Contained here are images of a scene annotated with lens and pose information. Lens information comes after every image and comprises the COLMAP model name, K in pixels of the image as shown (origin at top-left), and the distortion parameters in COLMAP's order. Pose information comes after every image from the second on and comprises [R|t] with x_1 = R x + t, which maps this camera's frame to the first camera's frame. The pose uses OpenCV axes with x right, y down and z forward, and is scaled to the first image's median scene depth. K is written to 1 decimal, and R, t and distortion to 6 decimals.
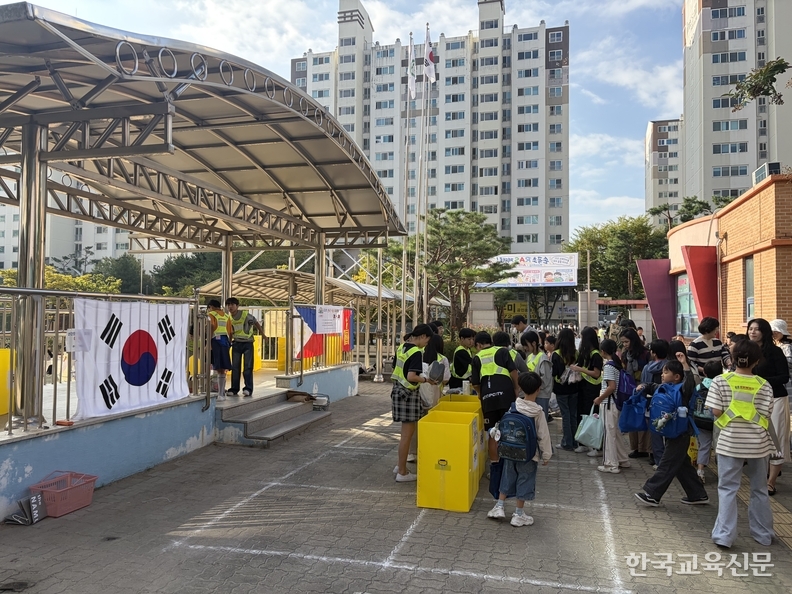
lens RADIAL K [[599.4, 0, 393.8], [0, 599.4, 297.5], [0, 0, 1]] dist [0.010097, 0.000409]
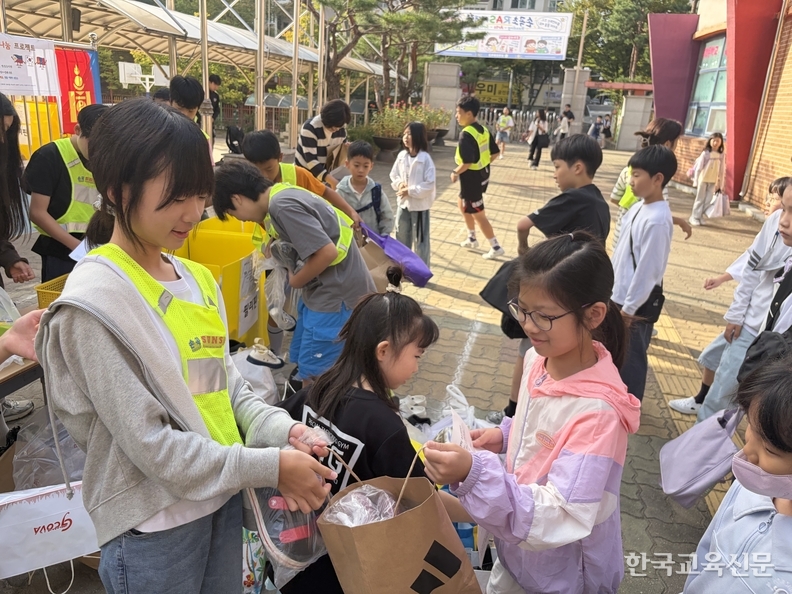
lens RADIAL K [[599.4, 0, 396.2], [0, 599.4, 298.2], [0, 0, 1]] dist [0.010097, 0.000409]
pose [[0.998101, 0.045650, 0.041353, 0.059587], [-0.057243, 0.935341, 0.349084, 0.008022], [-0.022744, -0.350788, 0.936179, 0.145274]]
